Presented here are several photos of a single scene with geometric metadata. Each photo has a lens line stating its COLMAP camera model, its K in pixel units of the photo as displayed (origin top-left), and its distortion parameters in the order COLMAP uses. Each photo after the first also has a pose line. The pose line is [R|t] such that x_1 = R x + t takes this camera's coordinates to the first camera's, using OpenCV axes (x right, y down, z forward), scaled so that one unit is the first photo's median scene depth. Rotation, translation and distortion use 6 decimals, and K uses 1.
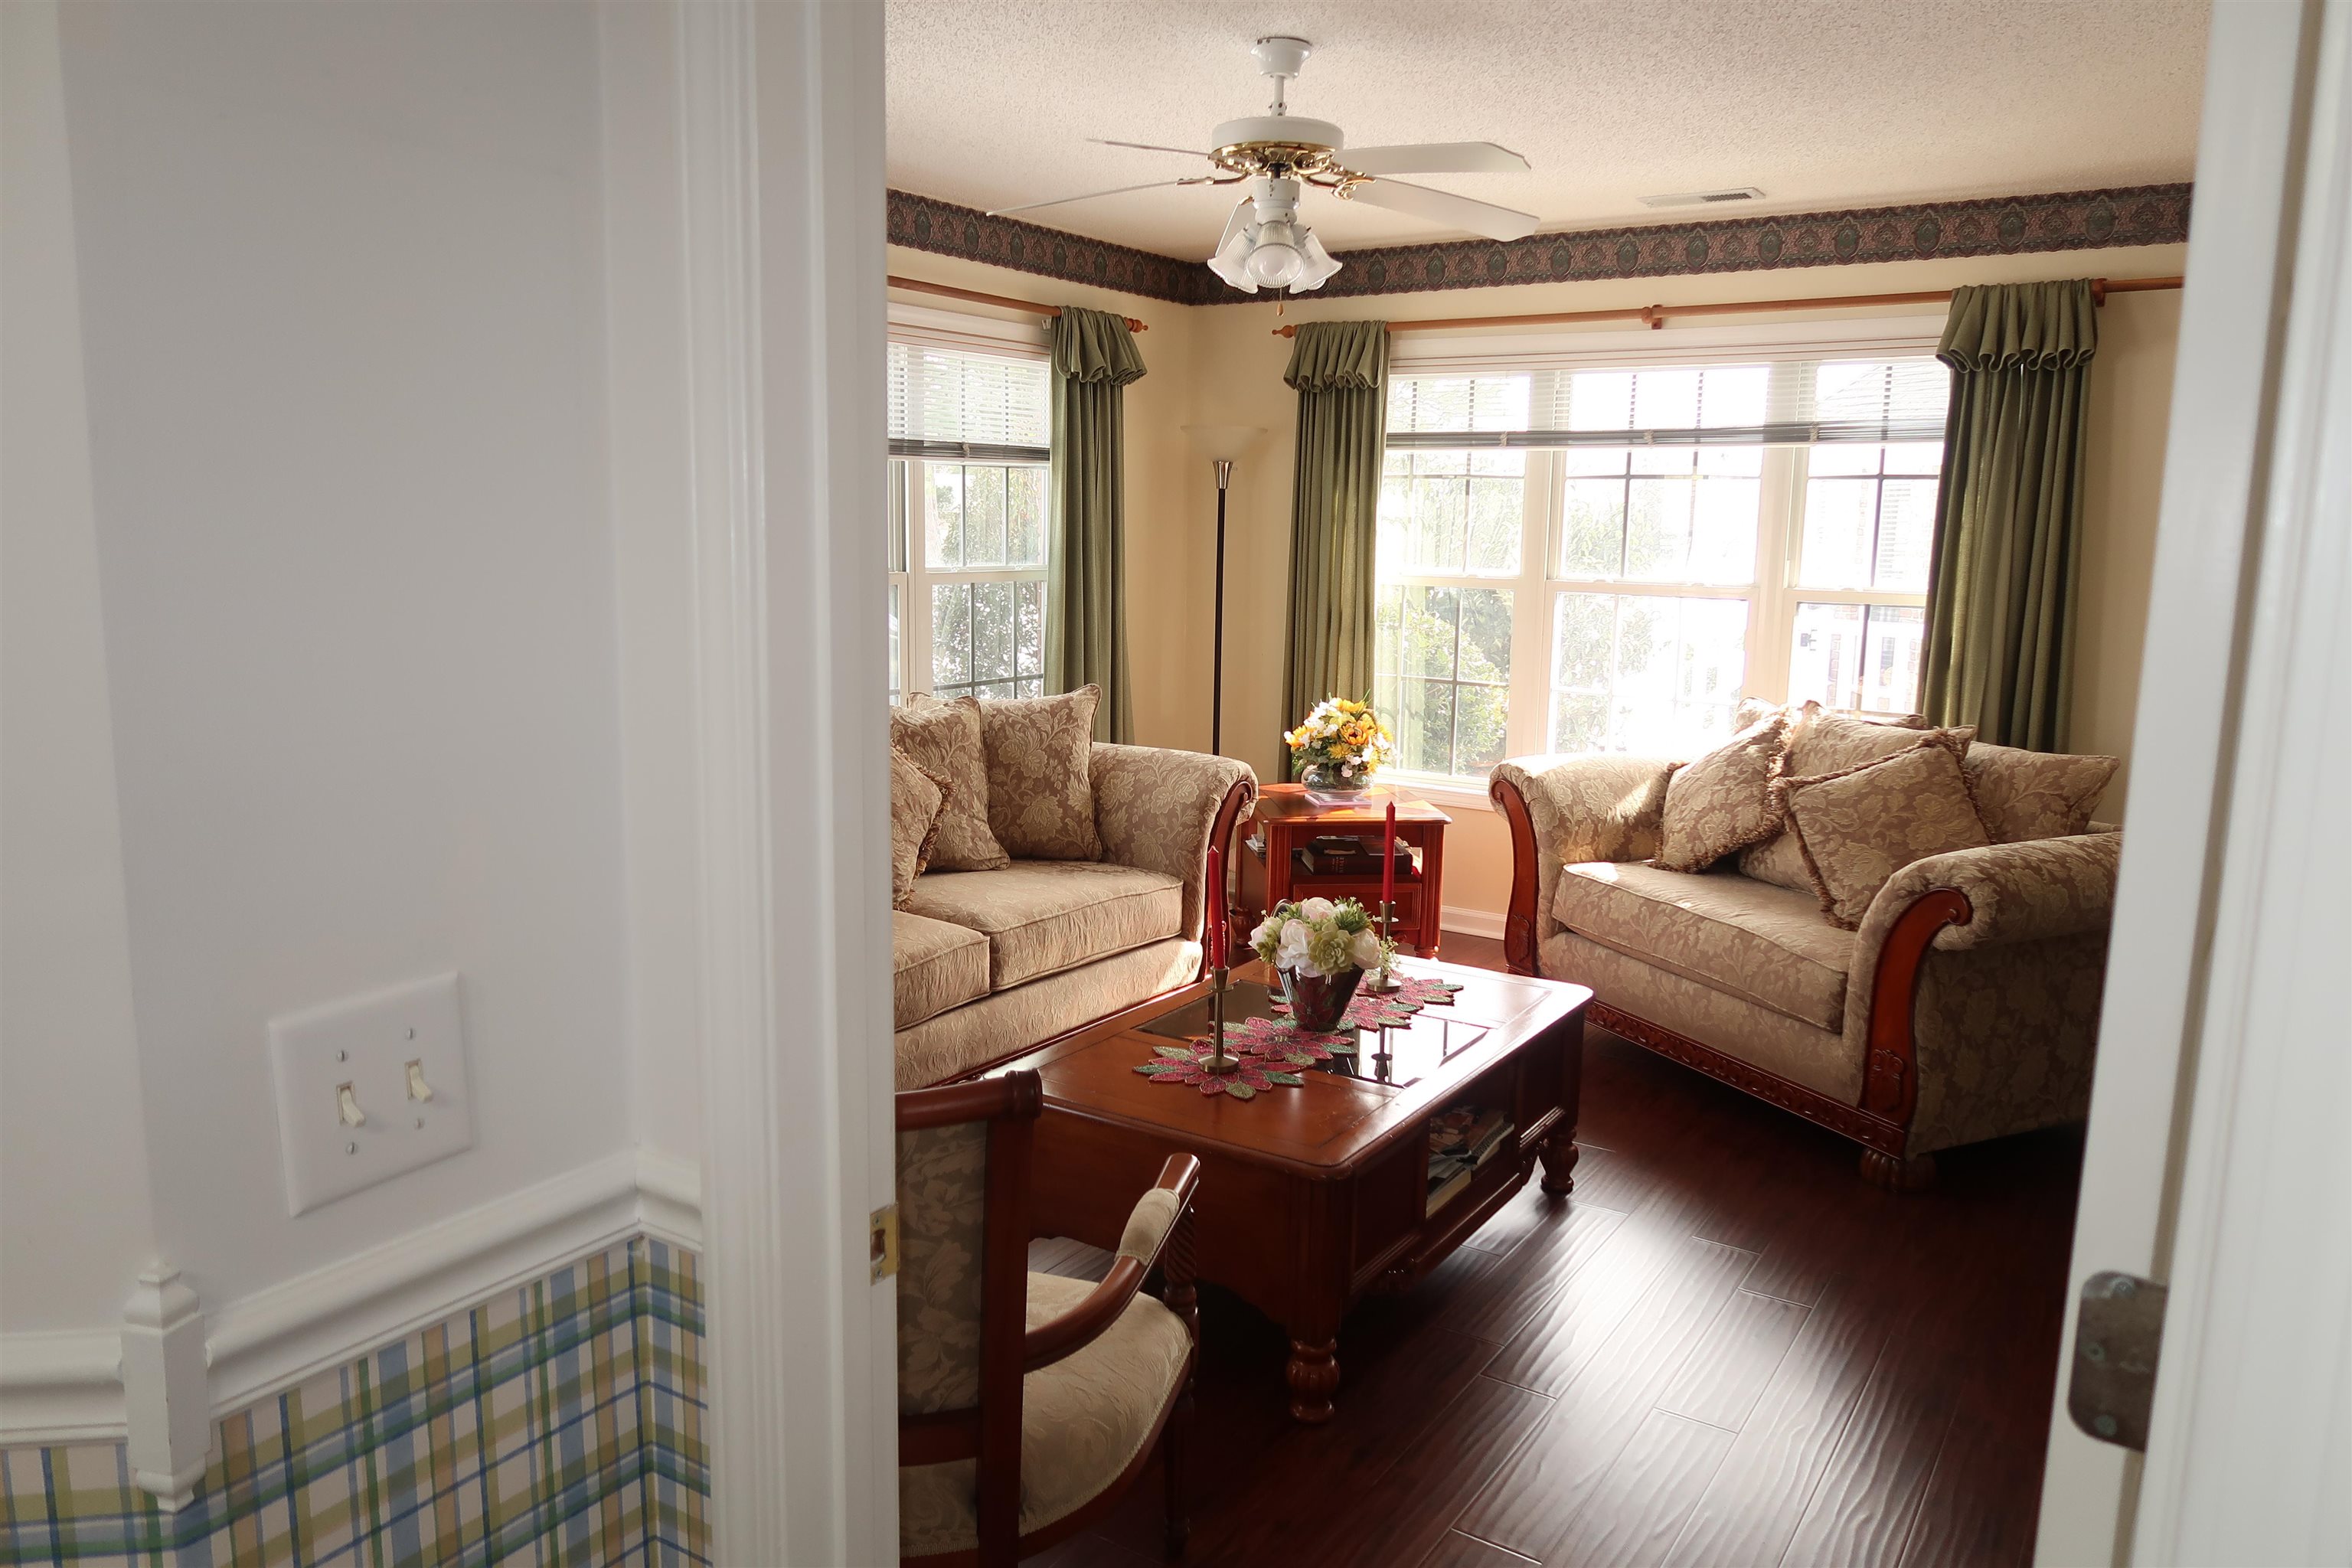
lens RADIAL K [[1622.7, 0, 1176.0], [0, 1622.7, 784.0], [0, 0, 1]] dist [-0.024097, 0.002816]
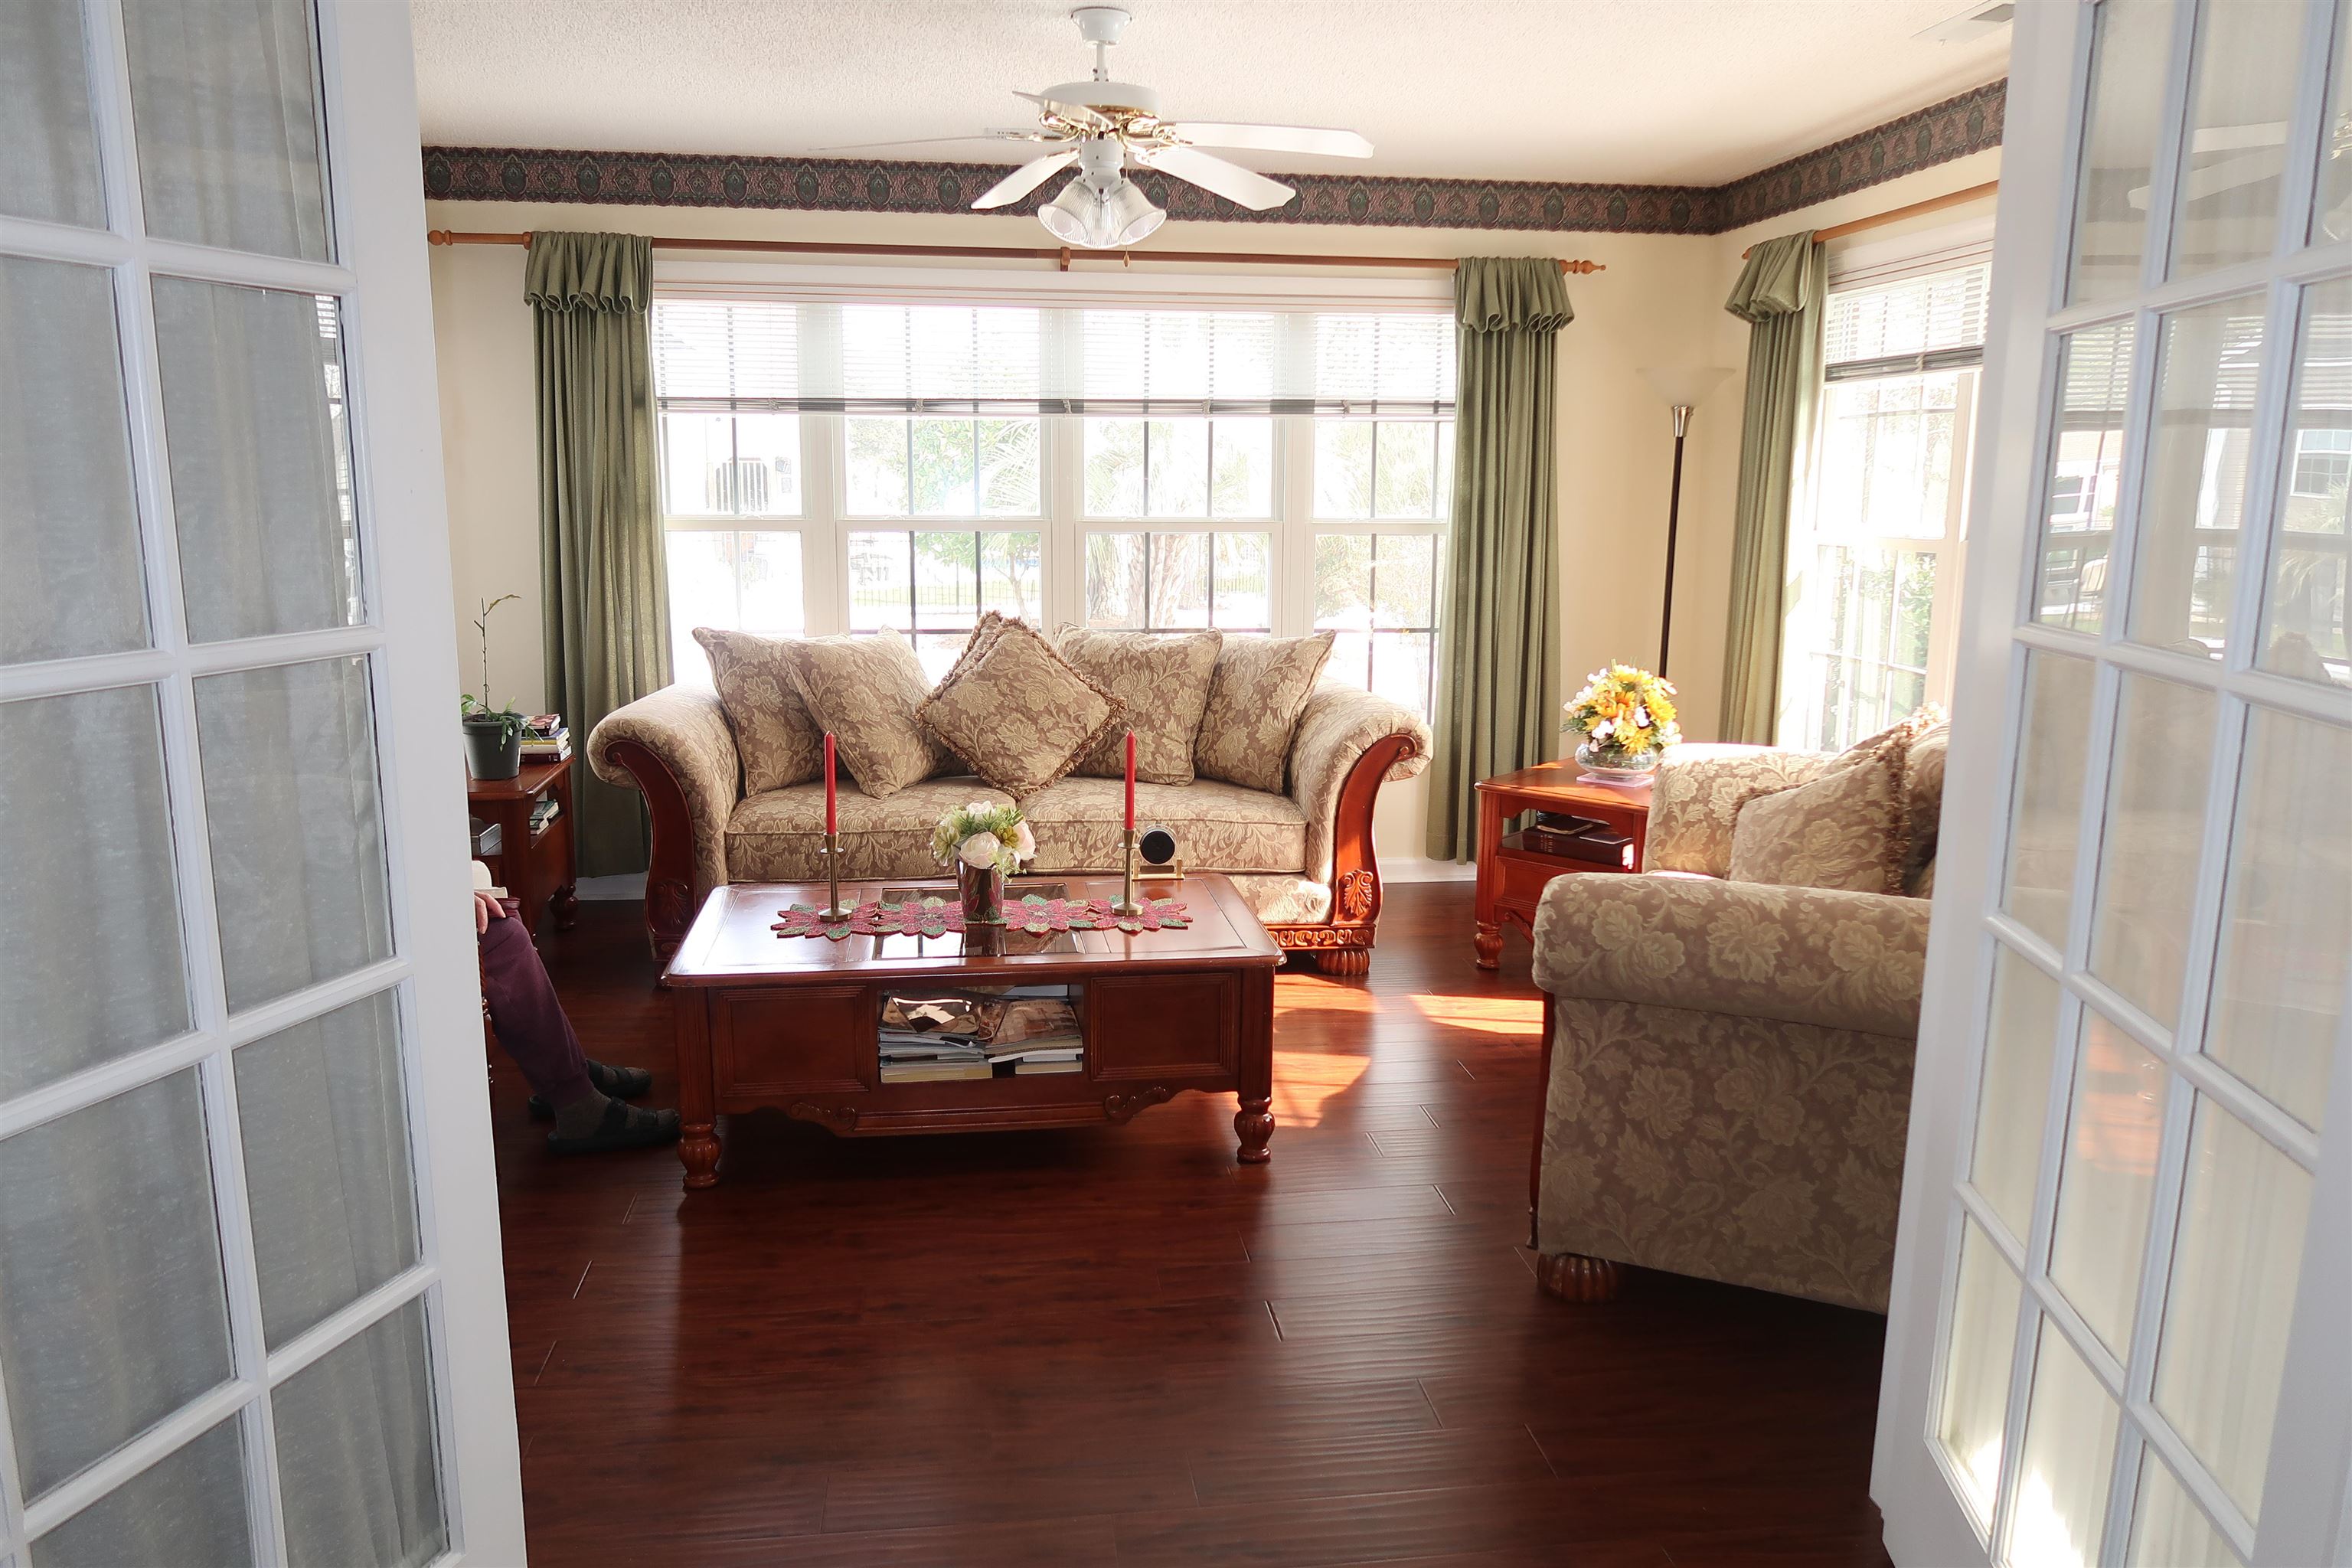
lens RADIAL K [[1622.7, 0, 1176.0], [0, 1622.7, 784.0], [0, 0, 1]] dist [-0.024097, 0.002816]
pose [[0.661274, 0.125837, -0.739515, 0.686667], [-0.115010, 0.991181, 0.065820, -0.020658], [0.741276, 0.041527, 0.669915, 0.246822]]
